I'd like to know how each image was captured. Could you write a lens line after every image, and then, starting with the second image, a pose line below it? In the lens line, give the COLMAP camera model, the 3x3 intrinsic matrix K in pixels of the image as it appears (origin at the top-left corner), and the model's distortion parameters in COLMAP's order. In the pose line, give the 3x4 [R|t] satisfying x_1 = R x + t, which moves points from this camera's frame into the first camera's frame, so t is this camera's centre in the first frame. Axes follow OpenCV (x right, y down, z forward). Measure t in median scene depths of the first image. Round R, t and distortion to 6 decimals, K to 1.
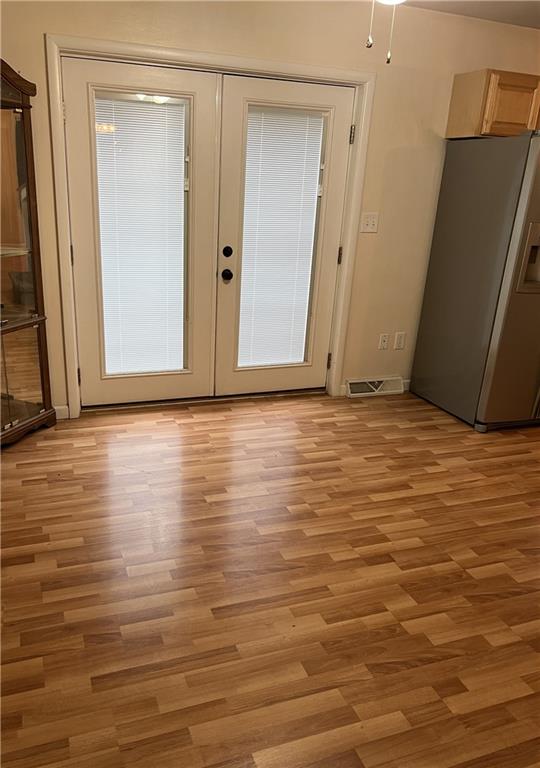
lens RADIAL K [[588.9, 0, 242.1], [0, 588.9, 398.6], [0, 0, 1]] dist [0.024147, -0.017172]
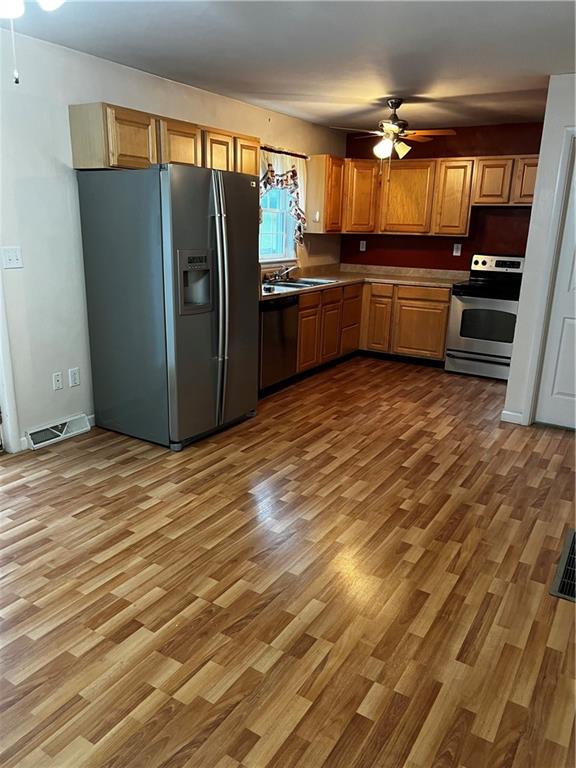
lens RADIAL K [[572.3, 0, 278.2], [0, 572.3, 383.8], [0, 0, 1]] dist [0.012080, -0.013036]
pose [[0.790209, -0.197874, 0.580013, -0.011772], [0.228296, 0.973364, 0.021036, -0.043105], [-0.568727, 0.115792, 0.814335, 0.091089]]
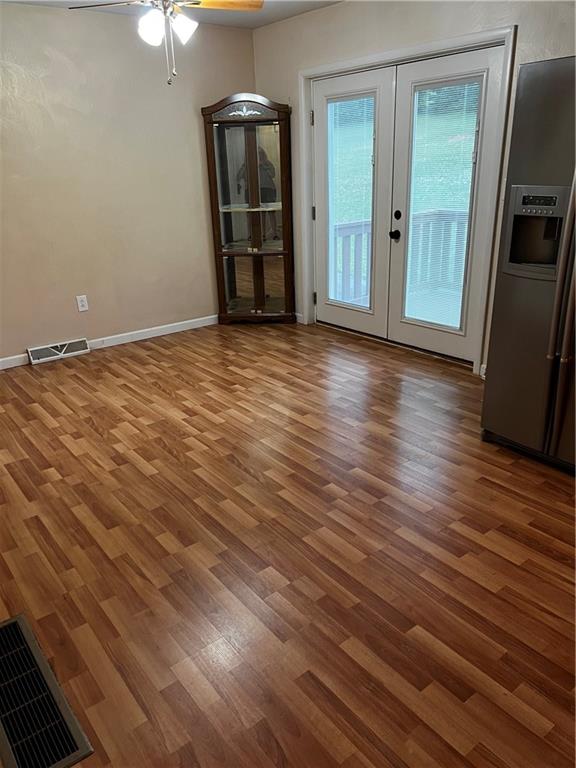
lens RADIAL K [[586.0, 0, 287.4], [0, 586.0, 385.3], [0, 0, 1]] dist [0.015104, -0.010223]
pose [[0.314802, 0.286307, -0.904947, 1.213938], [-0.288327, 0.937213, 0.196215, -0.111982], [0.904305, 0.199151, 0.377586, 0.493328]]
